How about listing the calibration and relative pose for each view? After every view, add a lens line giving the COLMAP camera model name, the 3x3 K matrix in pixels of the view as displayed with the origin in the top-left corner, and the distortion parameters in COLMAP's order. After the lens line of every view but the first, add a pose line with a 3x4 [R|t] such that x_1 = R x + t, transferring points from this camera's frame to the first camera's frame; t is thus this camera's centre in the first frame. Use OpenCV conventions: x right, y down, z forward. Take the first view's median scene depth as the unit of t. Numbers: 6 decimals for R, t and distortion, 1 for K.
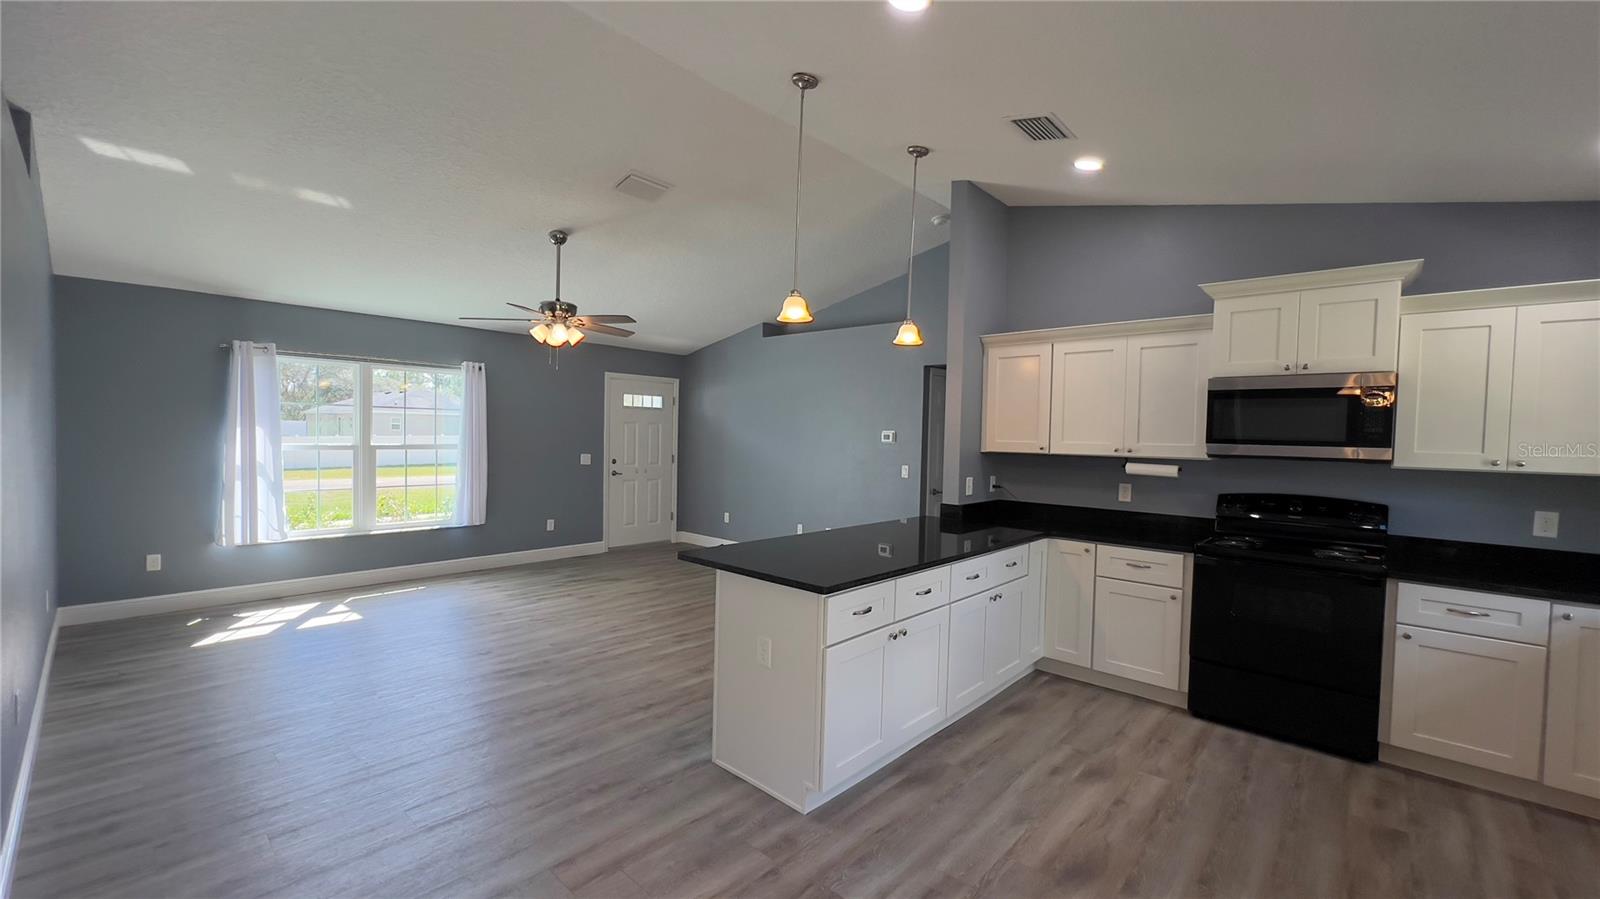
lens RADIAL K [[642.9, 0, 800.0], [0, 642.9, 449.5], [0, 0, 1]] dist [-0.001318, 0.000133]
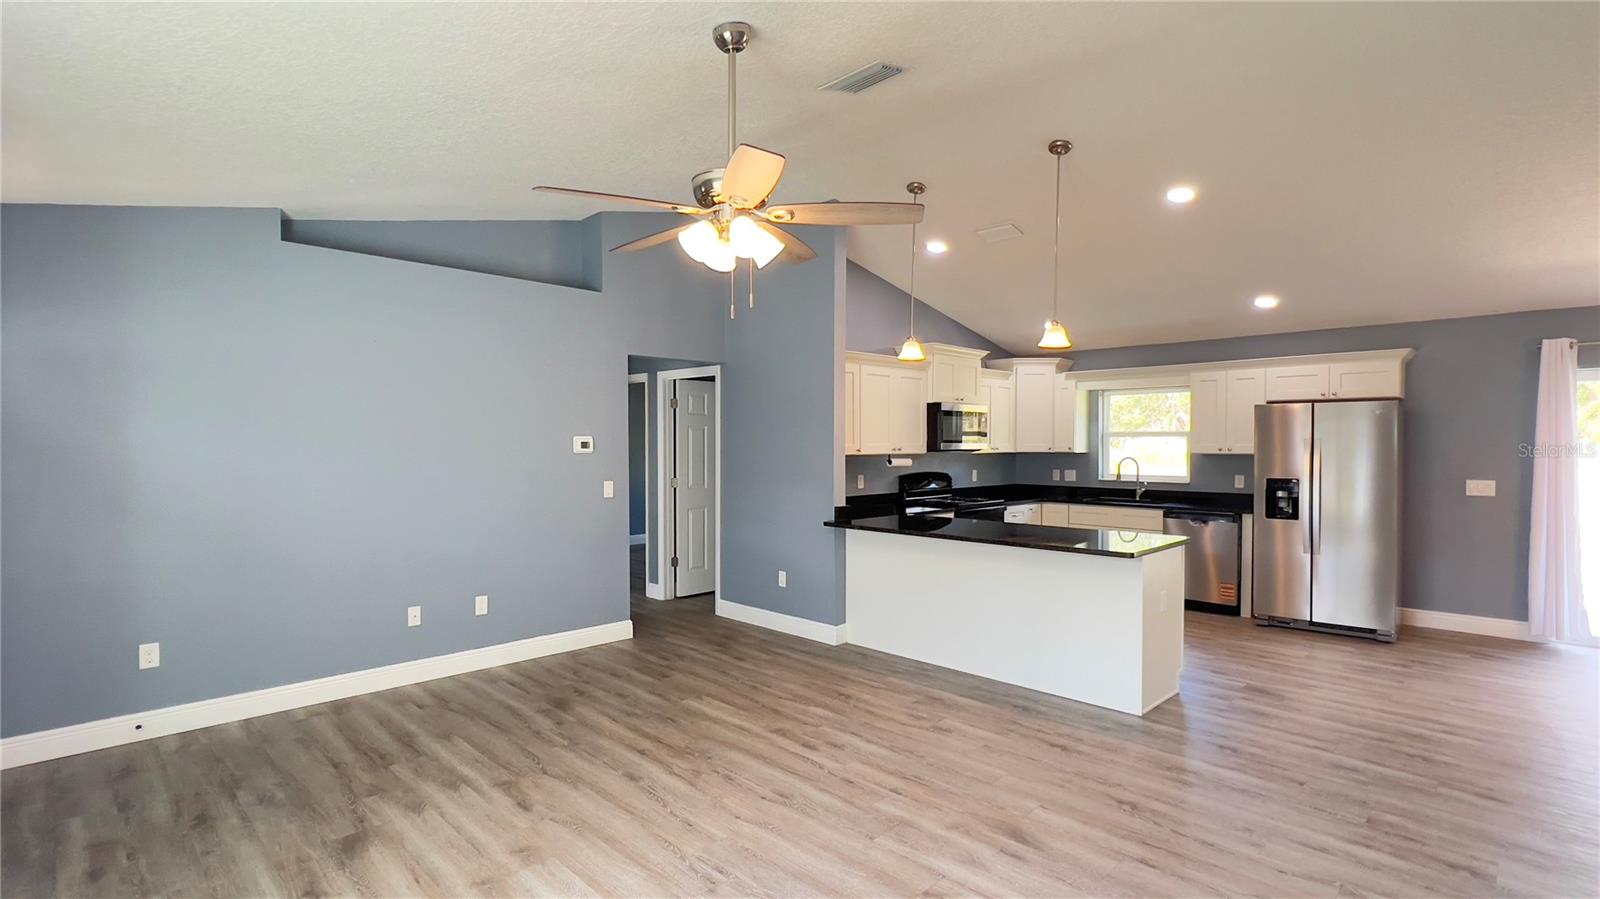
lens RADIAL K [[753.9, 0, 800.0], [0, 753.9, 449.5], [0, 0, 1]] dist [0.002004, 0.000120]
pose [[0.050133, -0.037835, 0.998026, -0.984075], [0.025613, 0.999002, 0.036585, -0.054554], [-0.998414, 0.023729, 0.051052, 0.976876]]
